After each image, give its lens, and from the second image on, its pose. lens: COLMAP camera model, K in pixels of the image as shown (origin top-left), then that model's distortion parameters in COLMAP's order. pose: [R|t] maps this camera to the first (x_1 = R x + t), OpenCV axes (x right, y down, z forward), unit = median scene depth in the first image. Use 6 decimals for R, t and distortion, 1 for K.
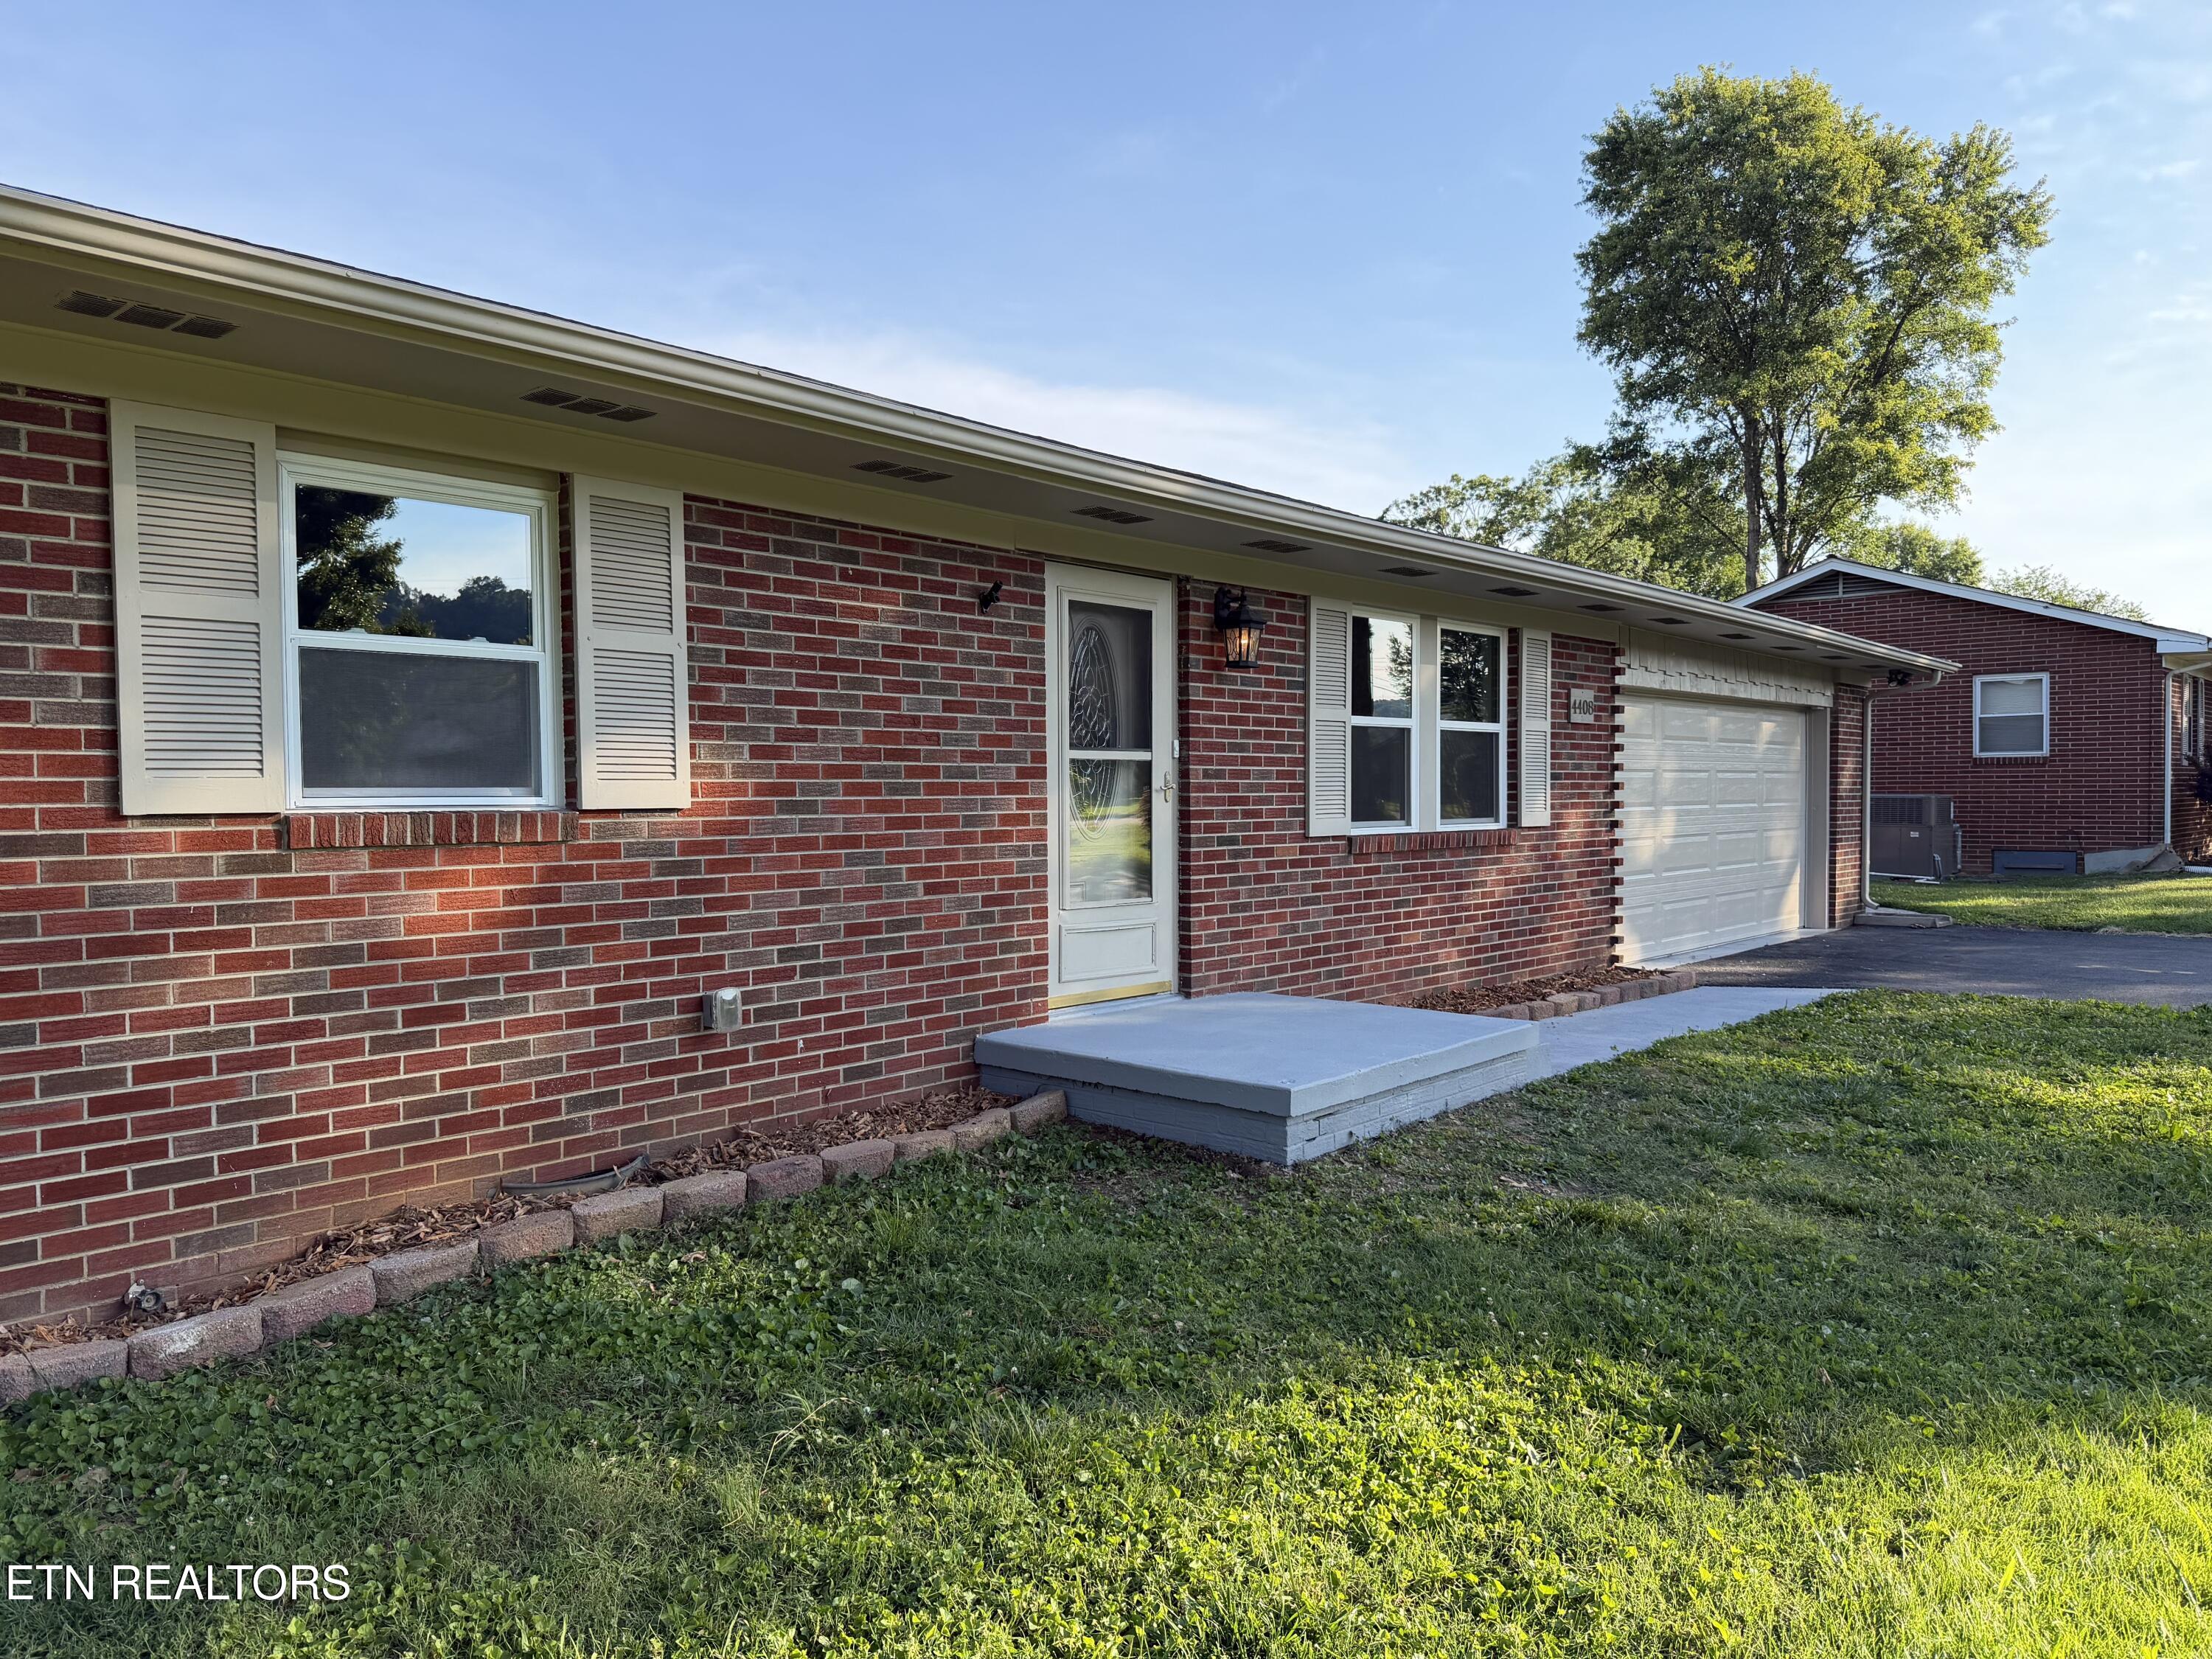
lens RADIAL K [[1548.3, 0, 1095.2], [0, 1548.3, 841.5], [0, 0, 1]] dist [0.084602, -0.166540]
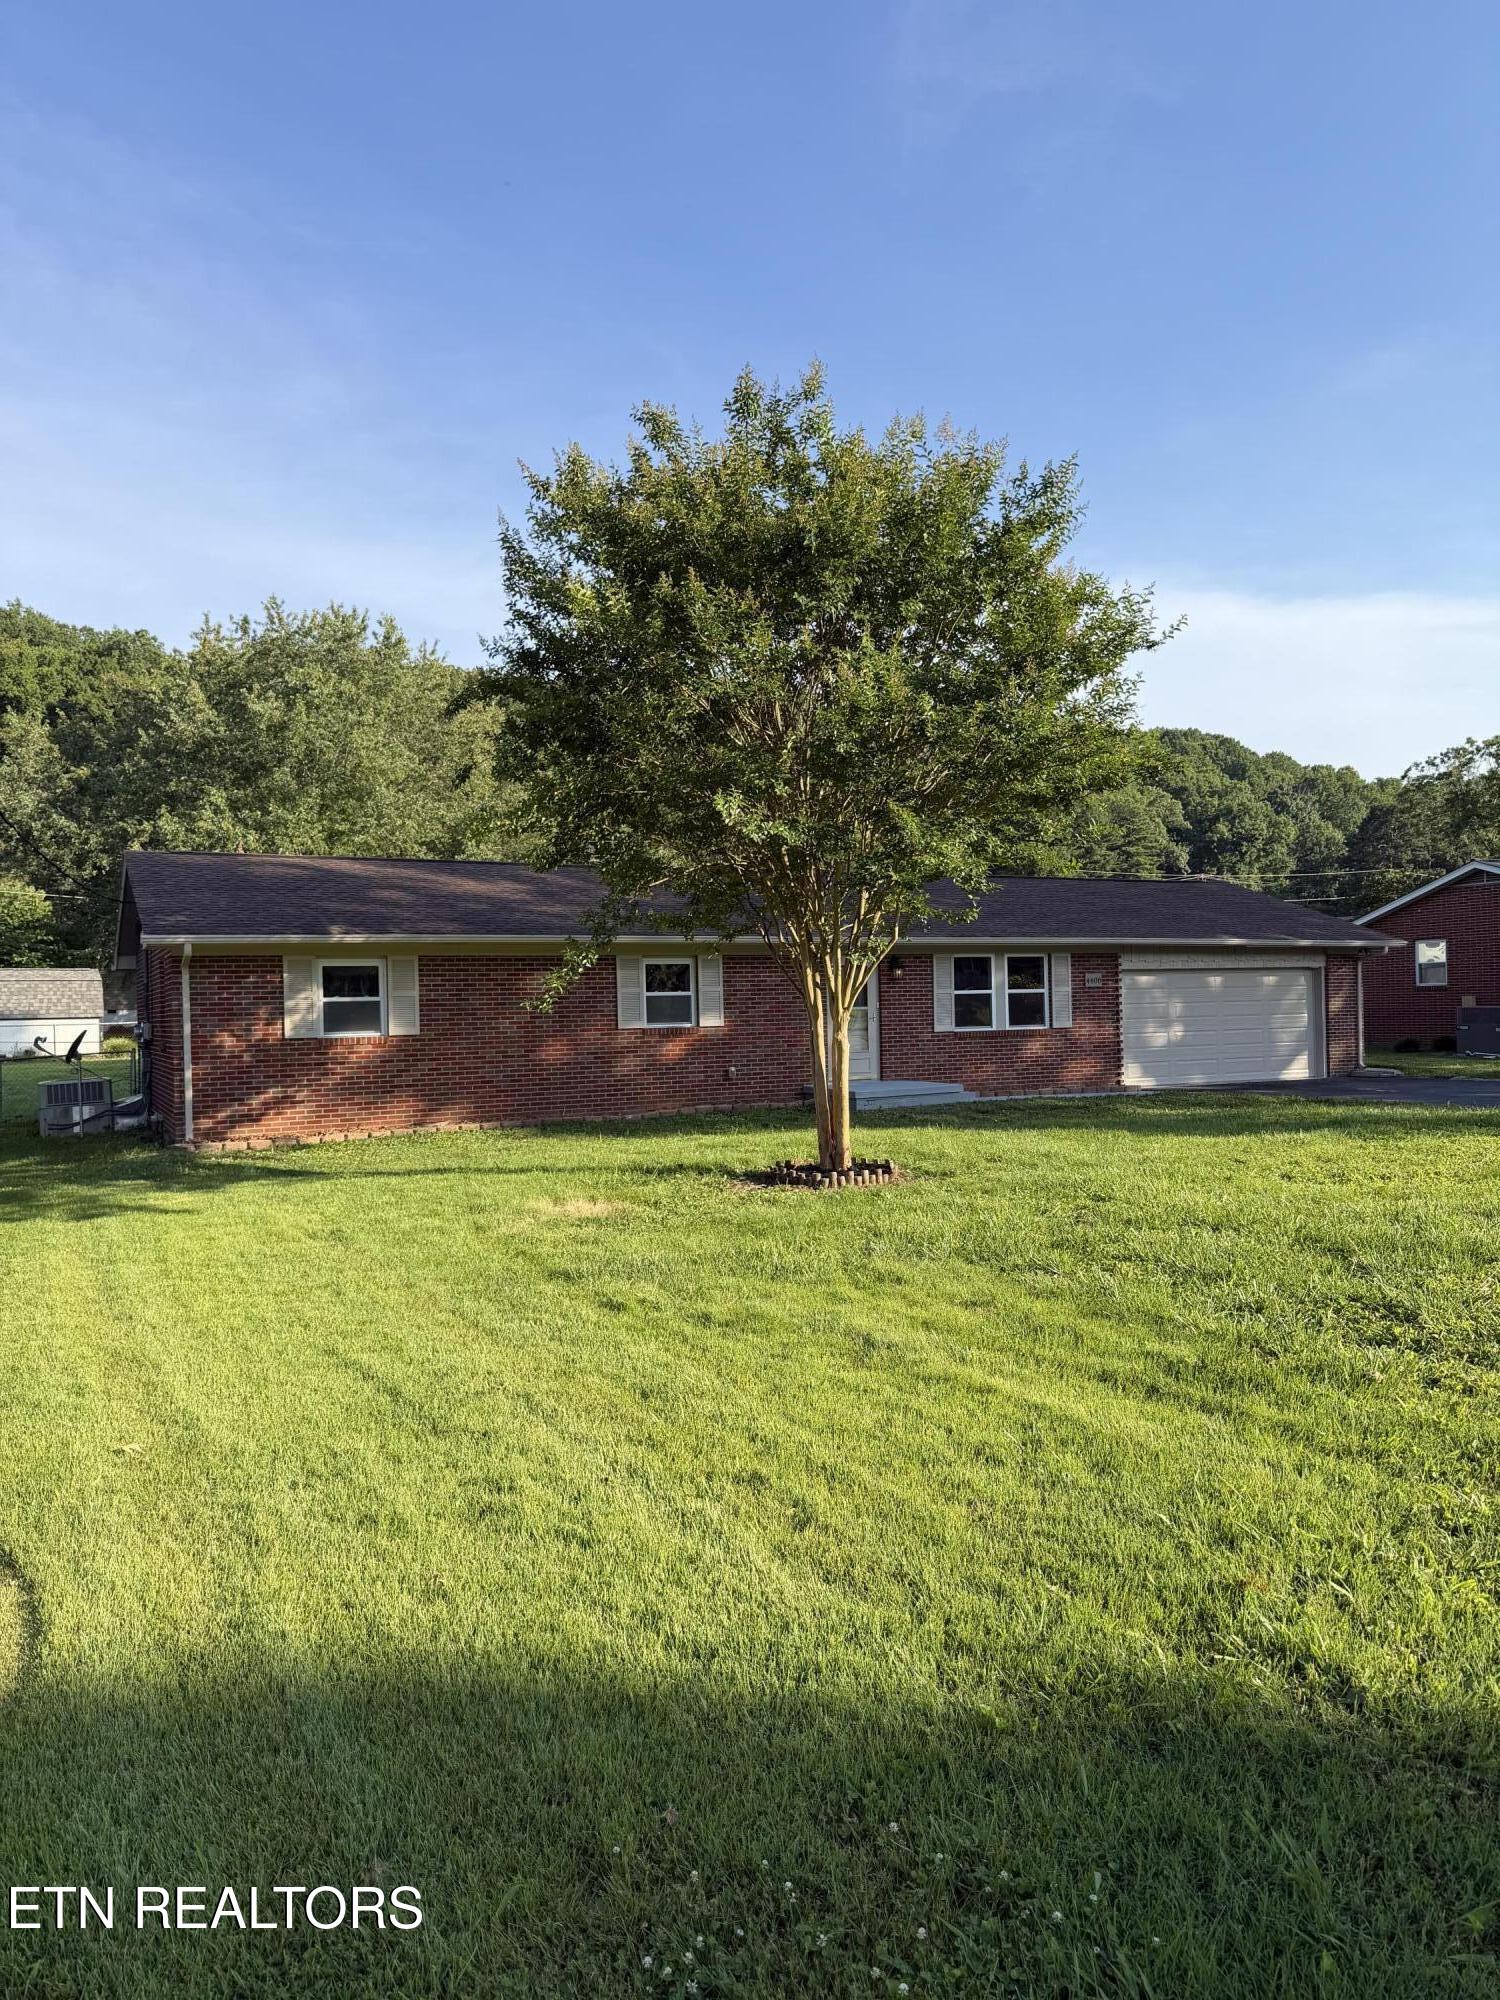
lens RADIAL K [[1400.0, 0, 746.2], [0, 1400.0, 998.7], [0, 0, 1]] dist [0.084602, -0.166540]
pose [[0.926824, -0.012901, -0.375274, 0.552222], [0.002120, 0.999573, -0.029127, 0.007305], [0.375490, 0.026199, 0.926456, -1.130835]]
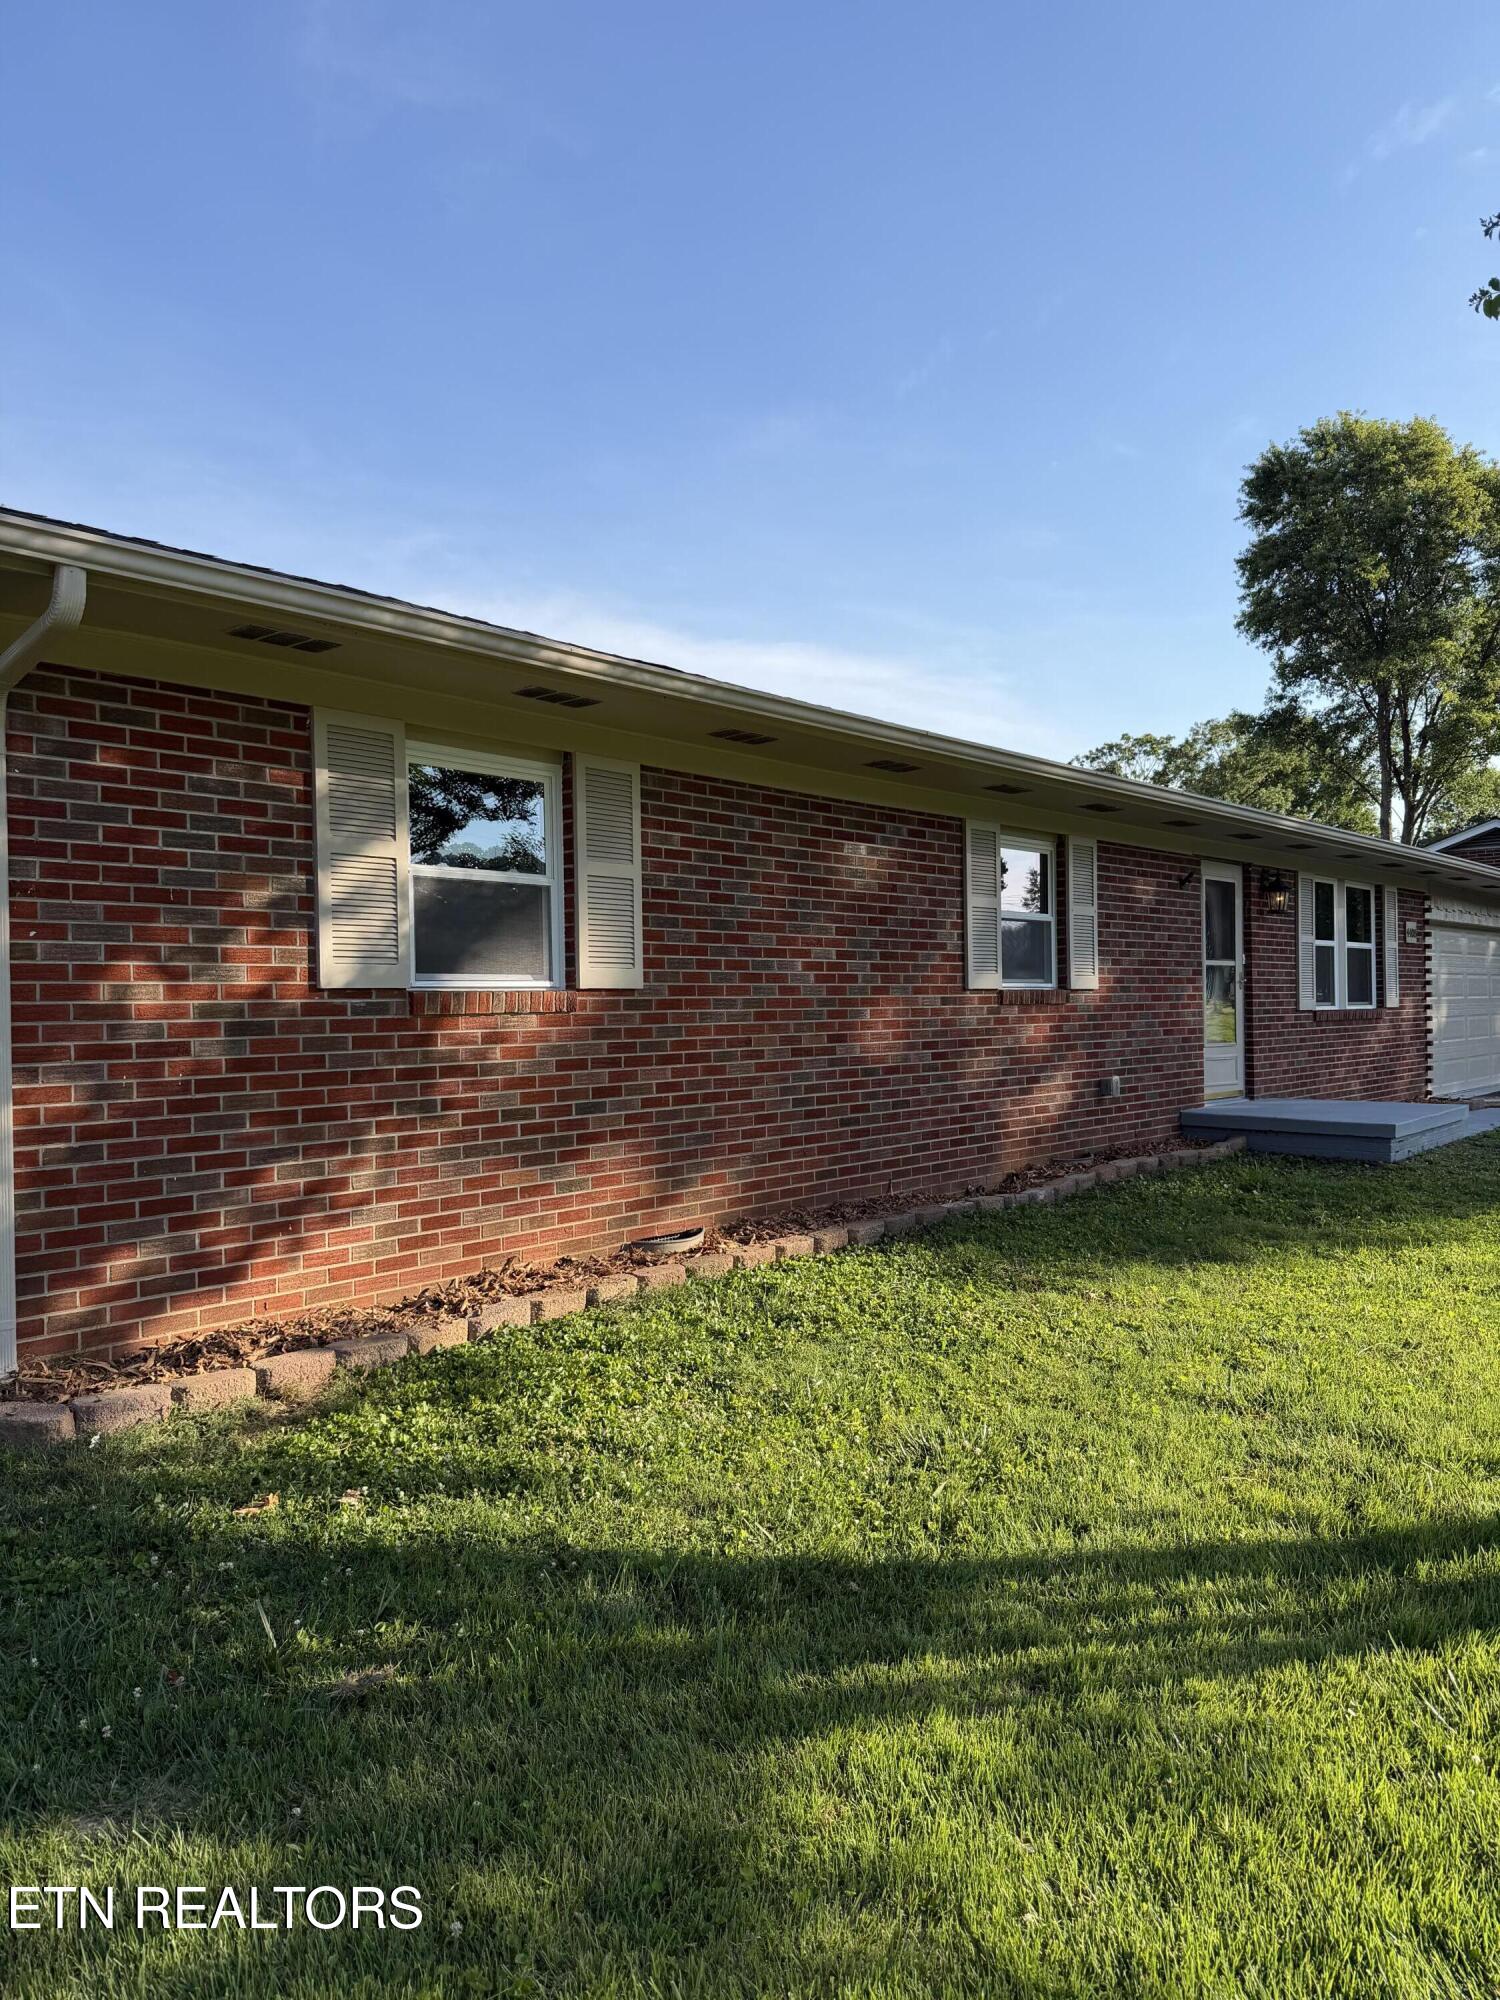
lens RADIAL K [[1413.7, 0, 747.8], [0, 1413.7, 998.6], [0, 0, 1]] dist [0.080506, -0.169920]
pose [[0.999949, -0.005443, 0.008545, -0.323310], [0.005745, 0.999347, -0.035663, 0.024509], [-0.008346, 0.035710, 0.999327, -0.382661]]
